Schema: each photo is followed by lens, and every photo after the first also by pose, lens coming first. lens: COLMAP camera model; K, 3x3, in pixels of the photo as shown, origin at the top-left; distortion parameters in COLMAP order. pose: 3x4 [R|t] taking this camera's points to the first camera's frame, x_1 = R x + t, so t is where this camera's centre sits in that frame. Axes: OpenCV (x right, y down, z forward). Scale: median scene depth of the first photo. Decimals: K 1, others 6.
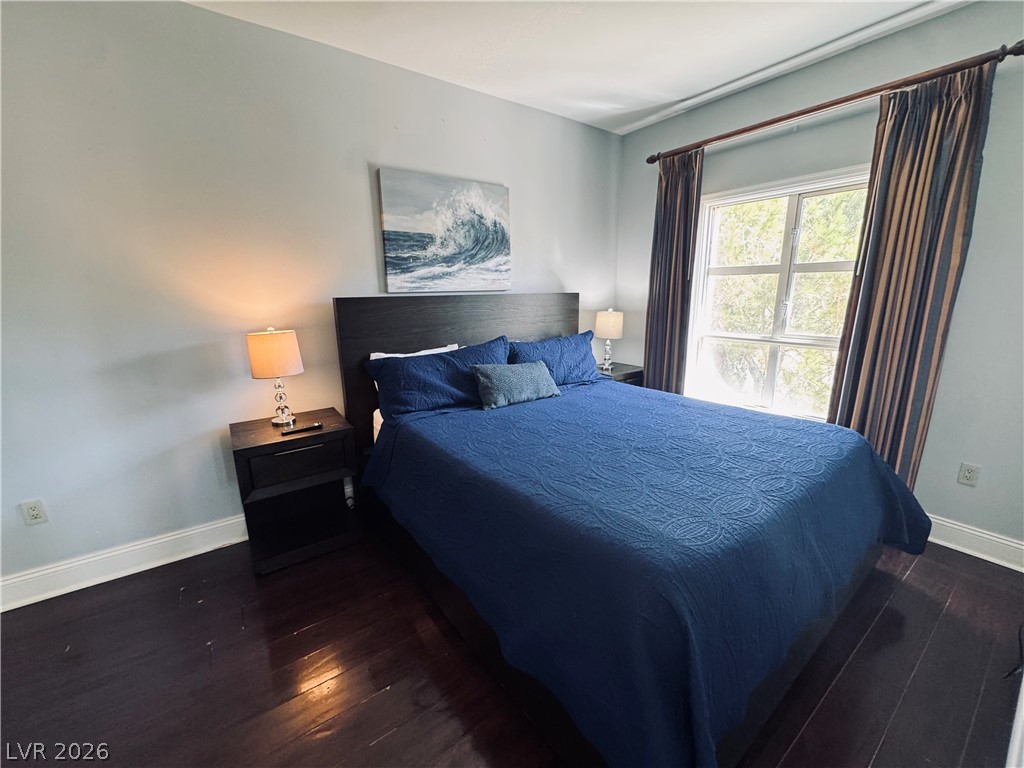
lens RADIAL K [[410.1, 0, 511.6], [0, 410.1, 379.0], [0, 0, 1]] dist [-0.003281, 0.000435]
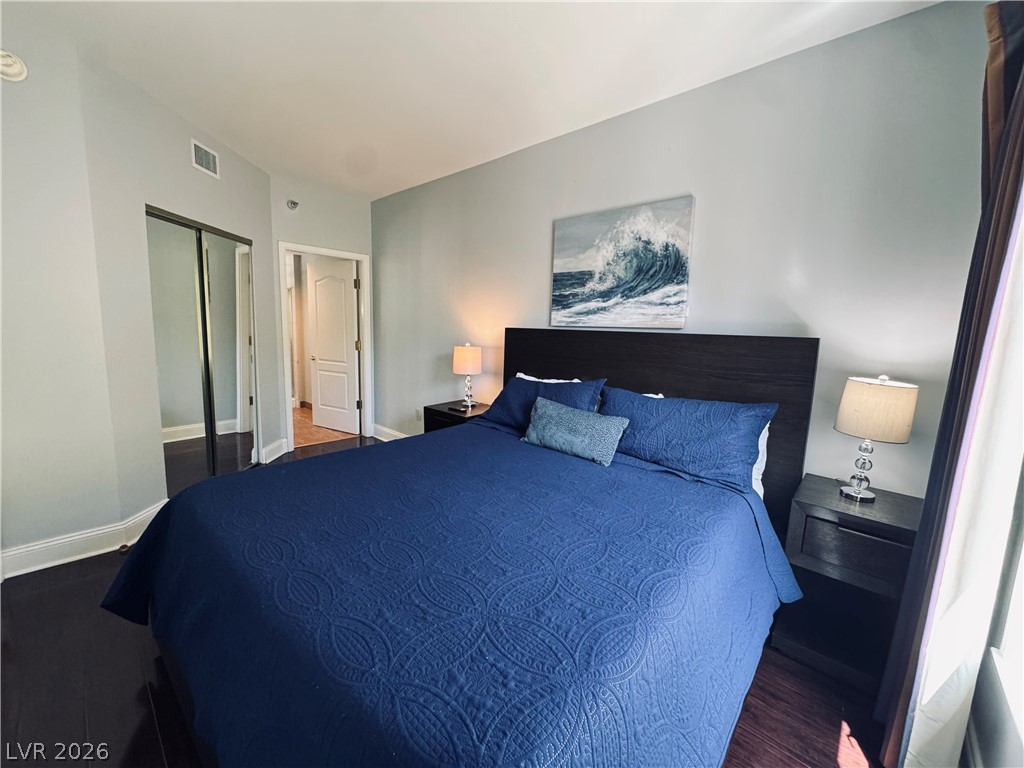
lens RADIAL K [[410.1, 0, 511.3], [0, 410.1, 385.2], [0, 0, 1]] dist [-0.003281, 0.000435]
pose [[0.210990, 0.159328, -0.964416, 0.766669], [-0.237778, 0.965357, 0.107464, -0.136400], [0.948127, 0.206643, 0.241565, 0.604560]]
